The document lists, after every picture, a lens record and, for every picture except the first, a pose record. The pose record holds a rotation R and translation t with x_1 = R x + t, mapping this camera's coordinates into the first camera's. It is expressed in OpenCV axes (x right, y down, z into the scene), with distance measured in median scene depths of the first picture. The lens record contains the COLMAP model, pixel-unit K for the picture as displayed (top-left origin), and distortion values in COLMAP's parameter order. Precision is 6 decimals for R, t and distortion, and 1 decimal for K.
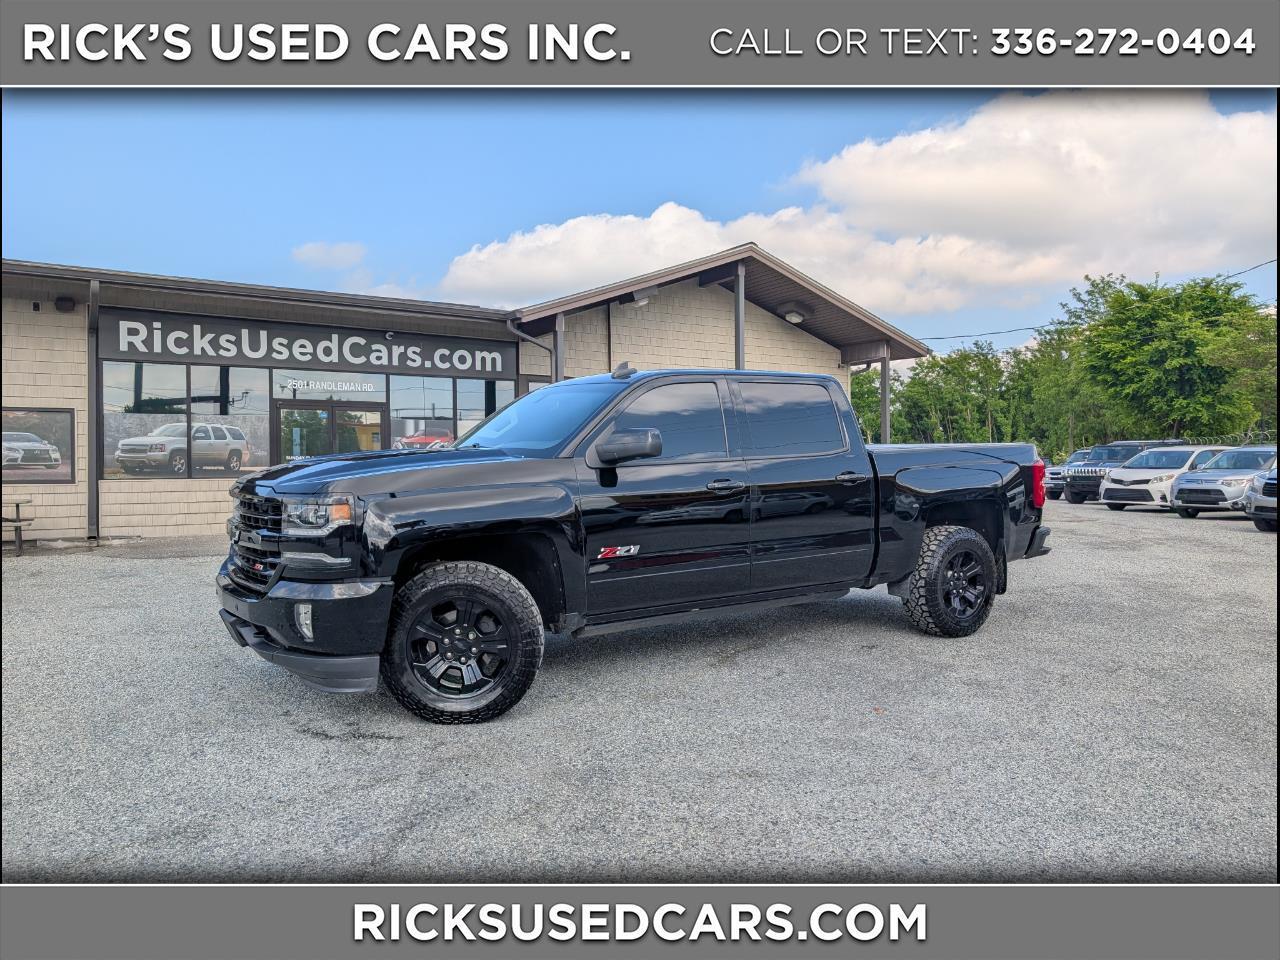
lens RADIAL K [[891.1, 0, 644.2], [0, 891.1, 469.6], [0, 0, 1]] dist [0.013765, -0.010496]
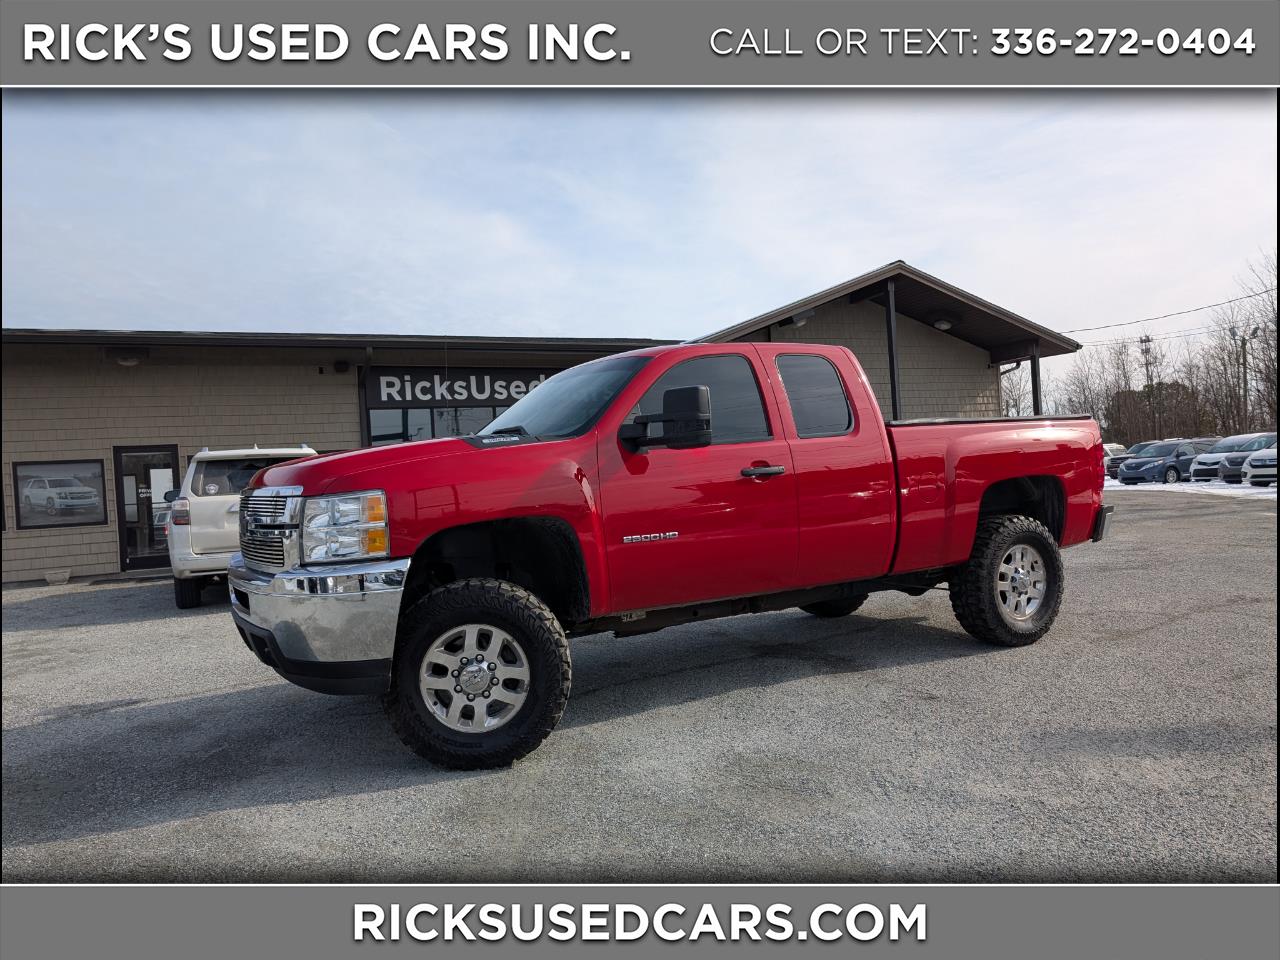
lens RADIAL K [[891.1, 0, 646.0], [0, 891.1, 498.9], [0, 0, 1]] dist [0.013765, -0.010496]
pose [[0.986287, -0.048179, -0.157848, -0.032178], [0.051657, 0.998503, 0.018003, -0.000312], [0.156744, -0.025910, 0.987299, -0.154654]]
